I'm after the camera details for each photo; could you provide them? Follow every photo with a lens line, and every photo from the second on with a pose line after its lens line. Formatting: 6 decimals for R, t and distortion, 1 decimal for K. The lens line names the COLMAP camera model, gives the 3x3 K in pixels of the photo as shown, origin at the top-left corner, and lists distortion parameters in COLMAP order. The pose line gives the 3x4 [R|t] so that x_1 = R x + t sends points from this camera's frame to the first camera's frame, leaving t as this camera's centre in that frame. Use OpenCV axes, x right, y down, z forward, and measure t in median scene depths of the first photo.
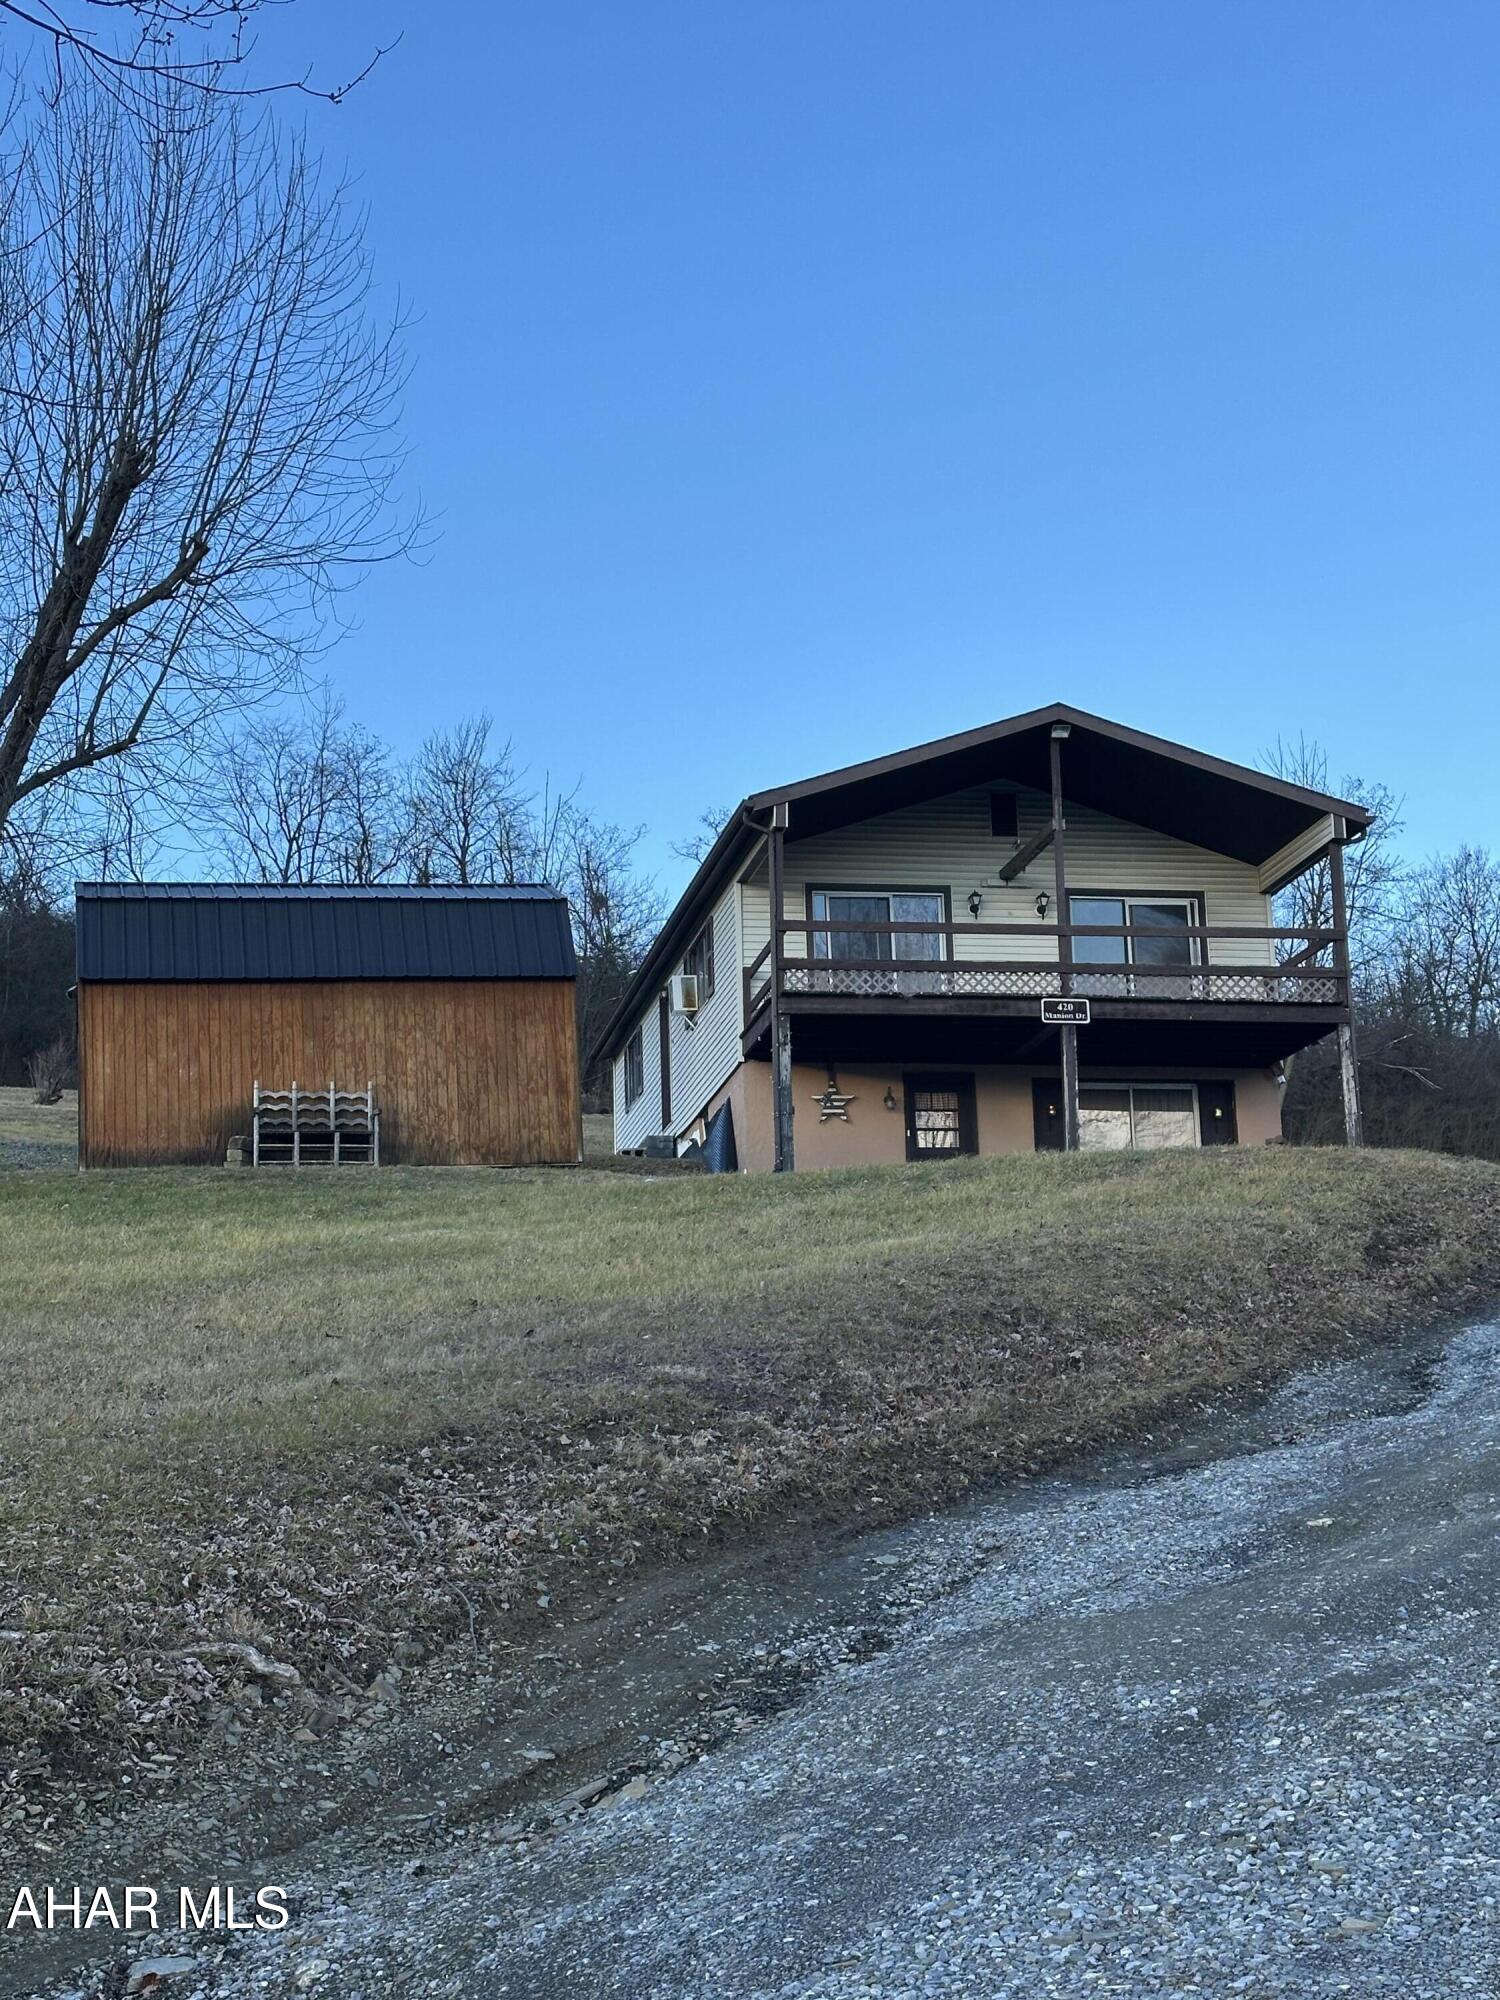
lens RADIAL K [[3042.9, 0, 750.0], [0, 3042.9, 1000.0], [0, 0, 1]] dist [0.141171, -0.038564]
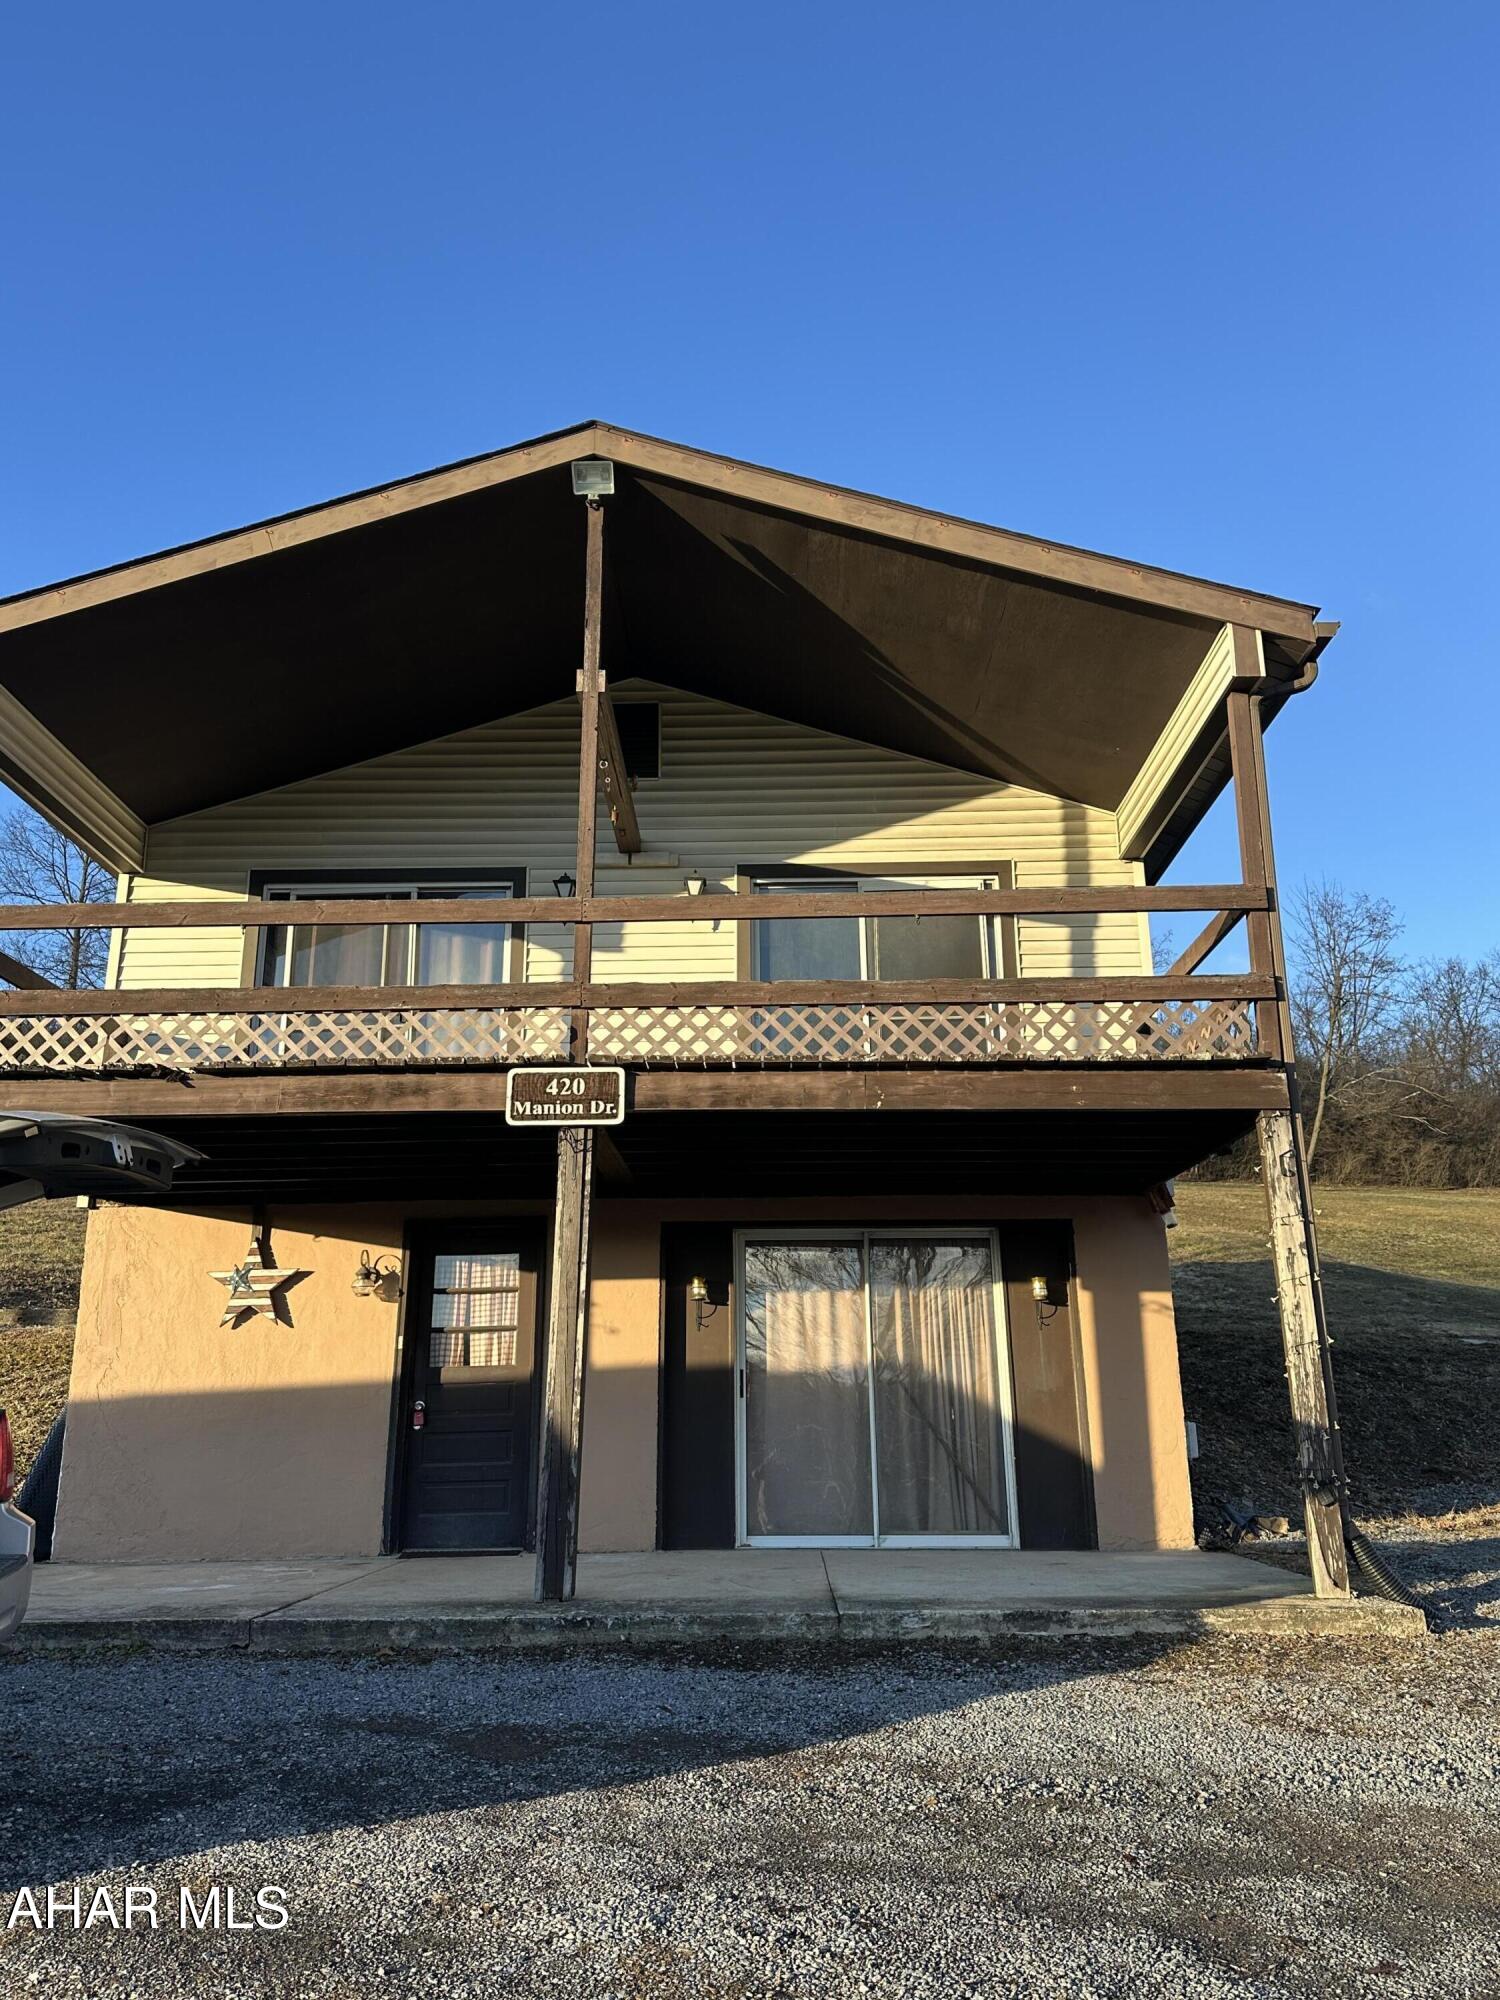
lens RADIAL K [[1497.6, 0, 750.0], [0, 1497.6, 1000.0], [0, 0, 1]] dist [0.077394, 0.000149]
pose [[0.980063, -0.039799, -0.194662, 0.167488], [0.029144, 0.997932, -0.057298, 0.002932], [0.196539, 0.050482, 0.979196, 0.797696]]
